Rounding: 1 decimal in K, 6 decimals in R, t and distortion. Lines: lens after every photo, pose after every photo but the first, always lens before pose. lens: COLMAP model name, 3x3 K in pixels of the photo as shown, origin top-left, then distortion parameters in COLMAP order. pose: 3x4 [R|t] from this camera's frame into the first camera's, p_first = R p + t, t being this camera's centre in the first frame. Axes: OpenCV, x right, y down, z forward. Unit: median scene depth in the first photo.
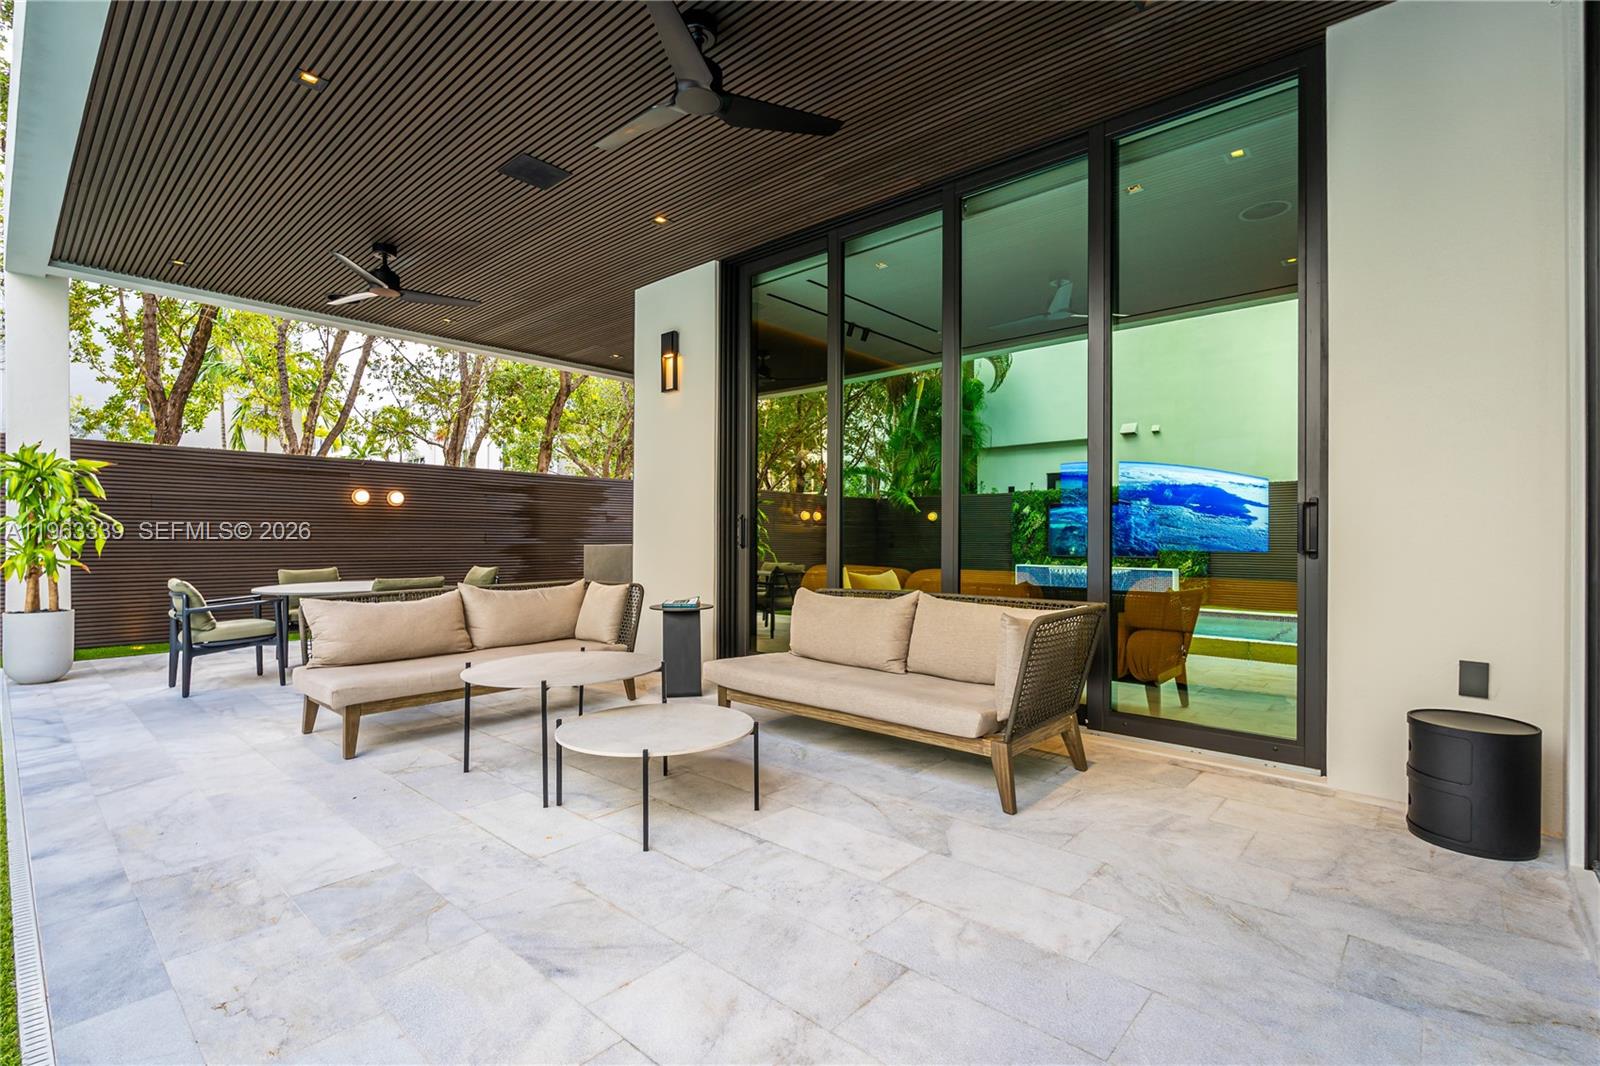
lens RADIAL K [[728.4, 0, 800.0], [0, 728.4, 533.0], [0, 0, 1]] dist [-0.046201, -0.000116]
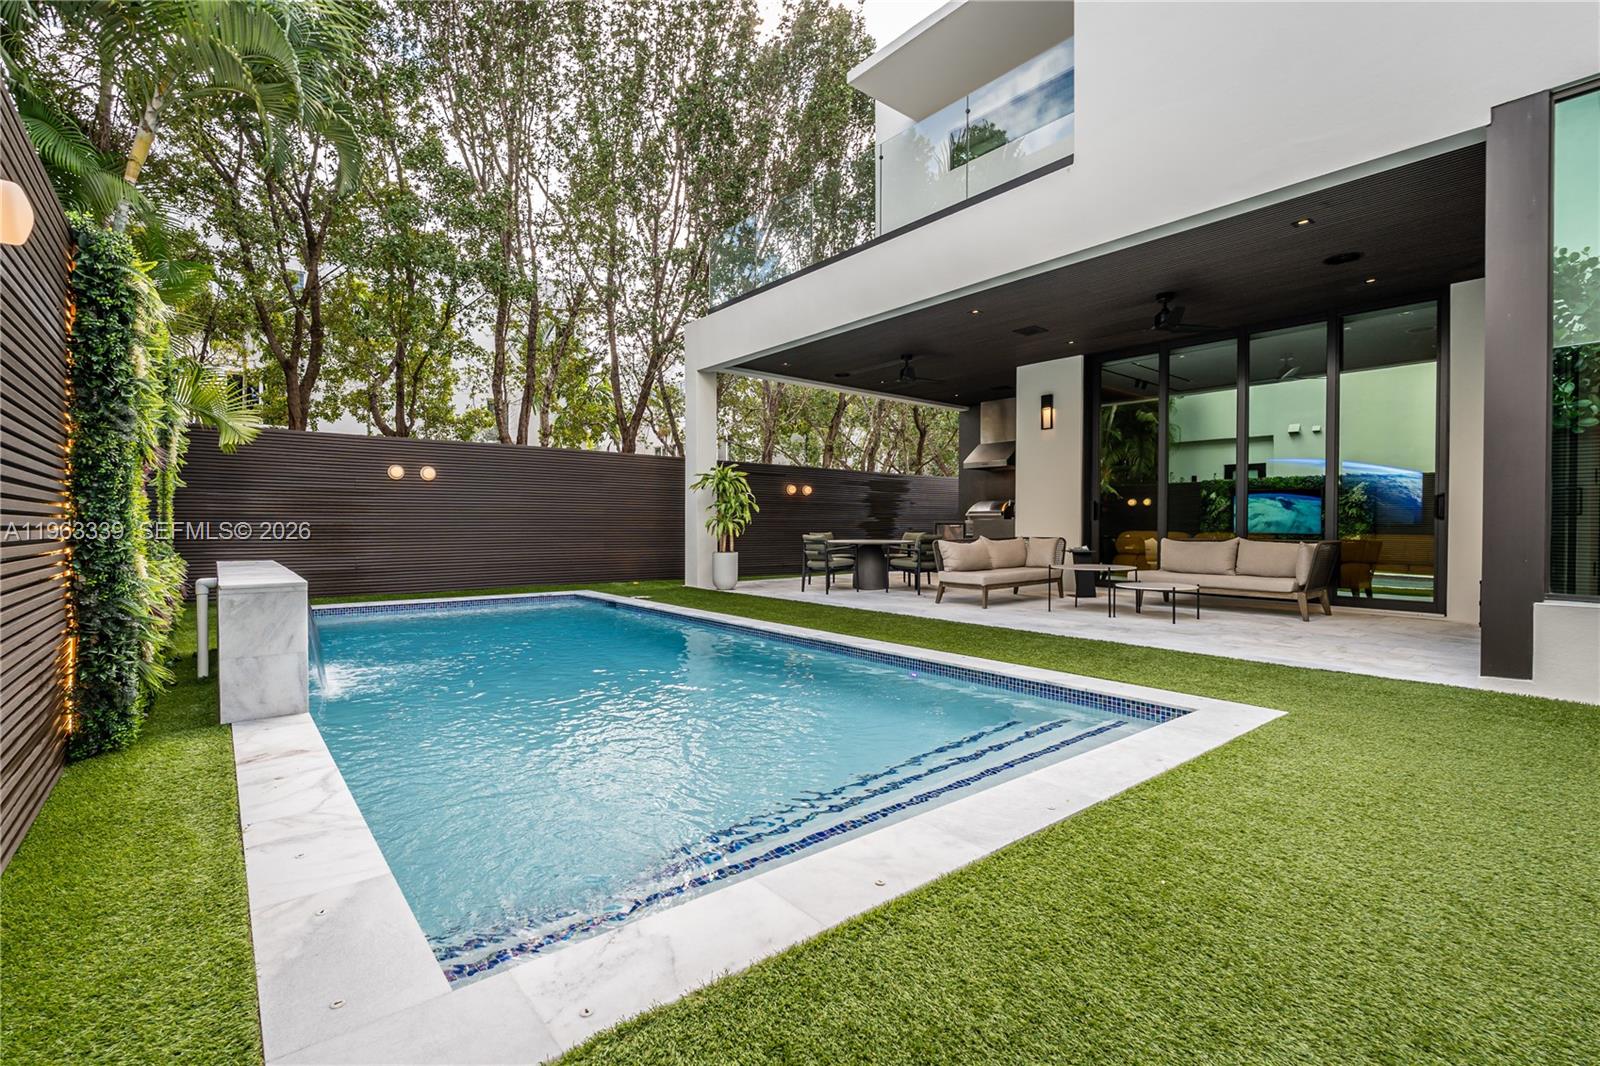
lens RADIAL K [[728.4, 0, 800.0], [0, 728.4, 533.0], [0, 0, 1]] dist [-0.046201, -0.000116]
pose [[0.989048, 0.001990, -0.147579, -0.477959], [0.000936, 0.999804, 0.019754, 0.016129], [0.147589, -0.019675, 0.988853, -0.742961]]
